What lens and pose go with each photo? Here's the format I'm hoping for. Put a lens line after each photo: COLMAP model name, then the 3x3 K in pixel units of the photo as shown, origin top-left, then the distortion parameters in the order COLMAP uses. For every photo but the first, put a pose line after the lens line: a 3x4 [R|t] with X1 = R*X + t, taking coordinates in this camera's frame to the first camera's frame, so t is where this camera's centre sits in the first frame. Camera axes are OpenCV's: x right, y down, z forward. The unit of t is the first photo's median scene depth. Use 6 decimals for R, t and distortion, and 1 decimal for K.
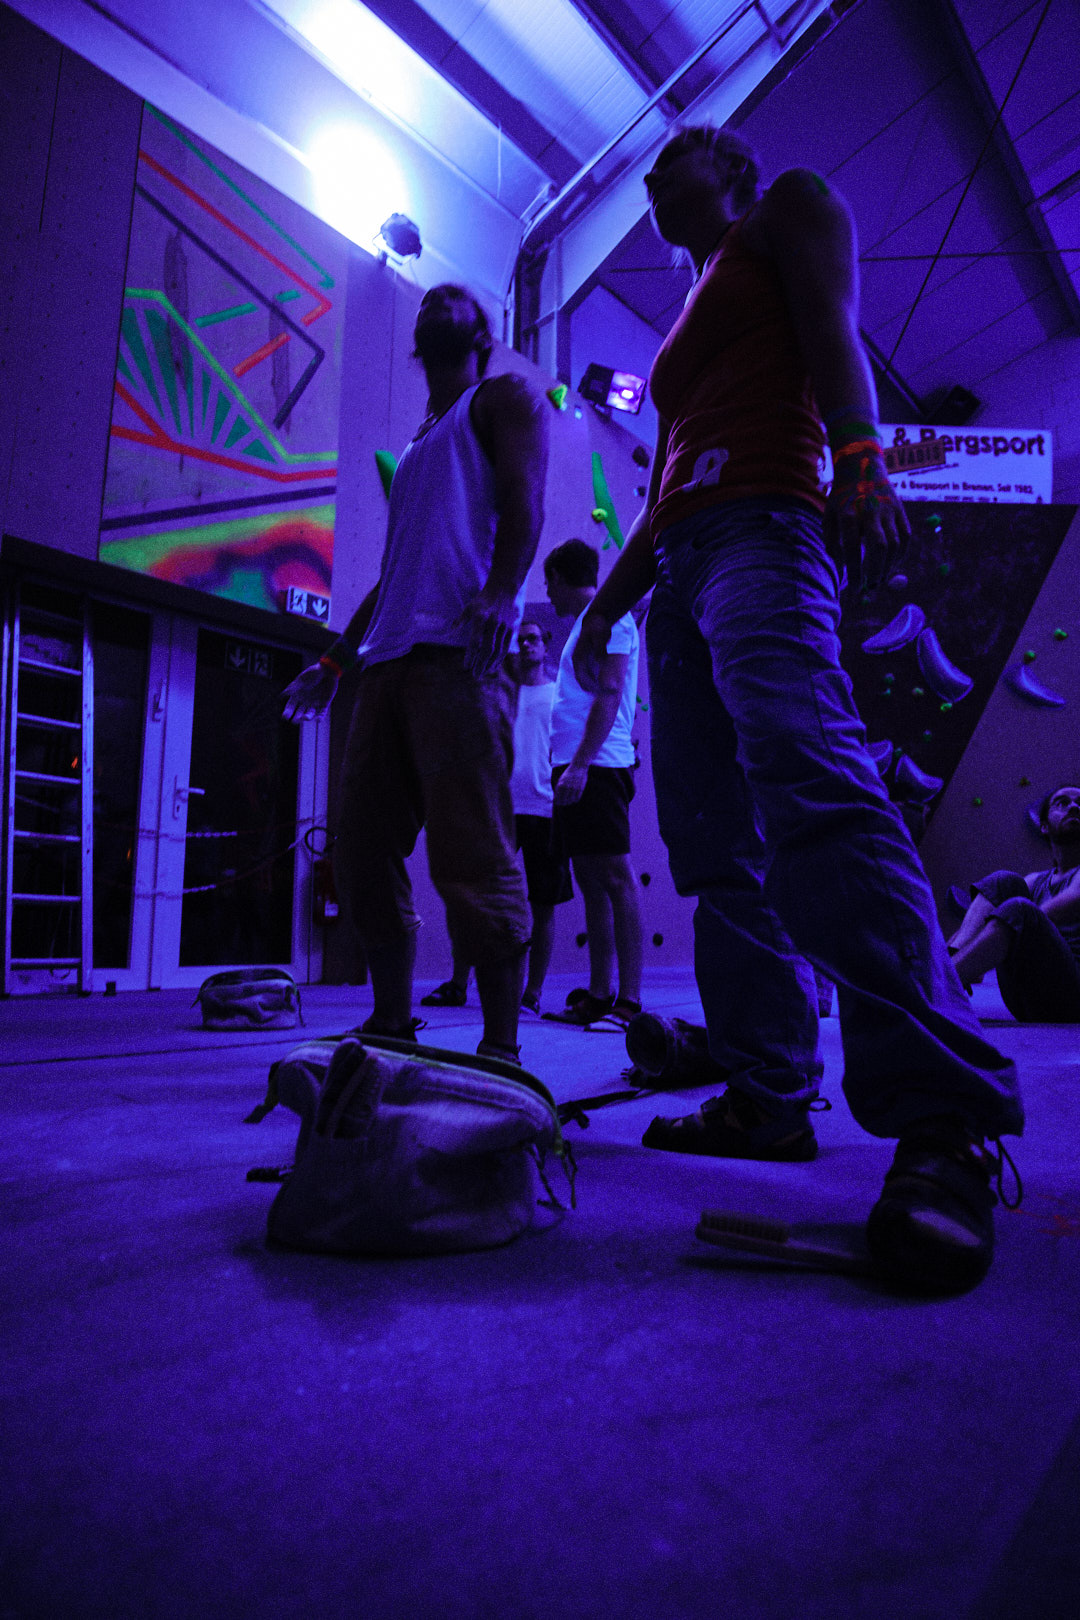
lens RADIAL K [[865.8, 0, 541.6], [0, 865.8, 811.7], [0, 0, 1]] dist [-0.016331, 0.000293]
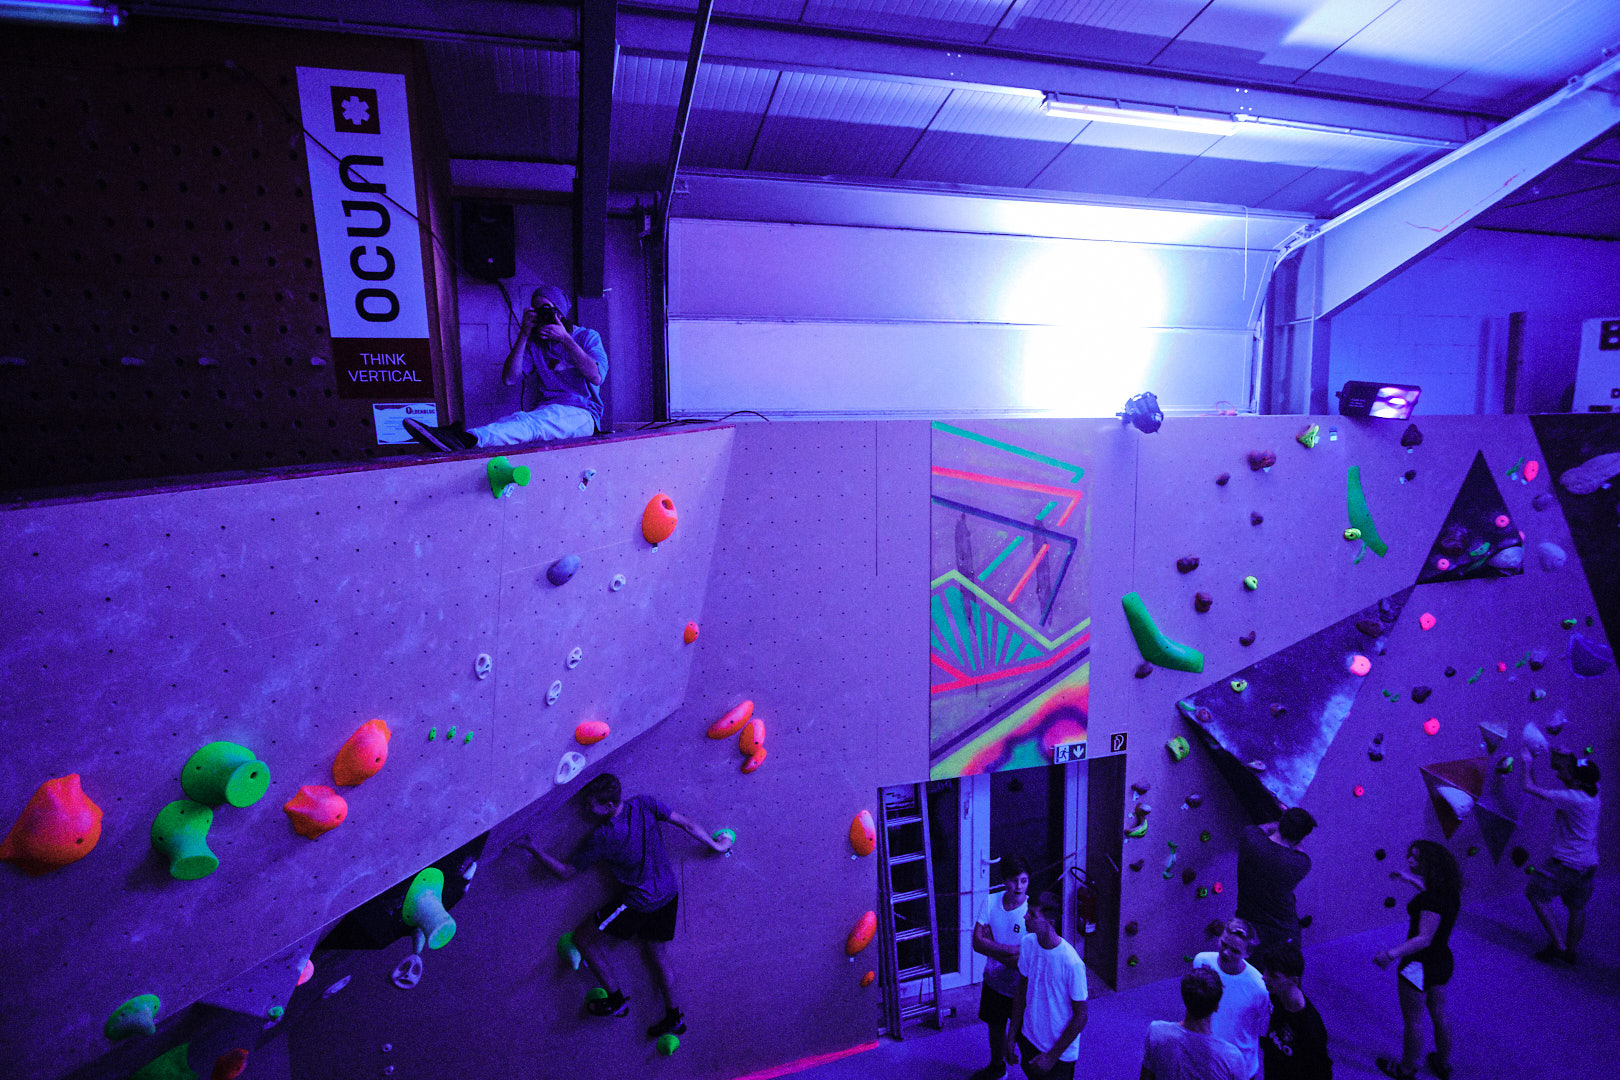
lens RADIAL K [[865.8, 0, 812.4], [0, 865.8, 538.8], [0, 0, 1]] dist [-0.016331, 0.000293]
pose [[0.858795, 0.042618, -0.510544, 0.051919], [0.093624, 0.966697, 0.238182, -0.871562], [0.503693, -0.252349, 0.826204, -0.206516]]
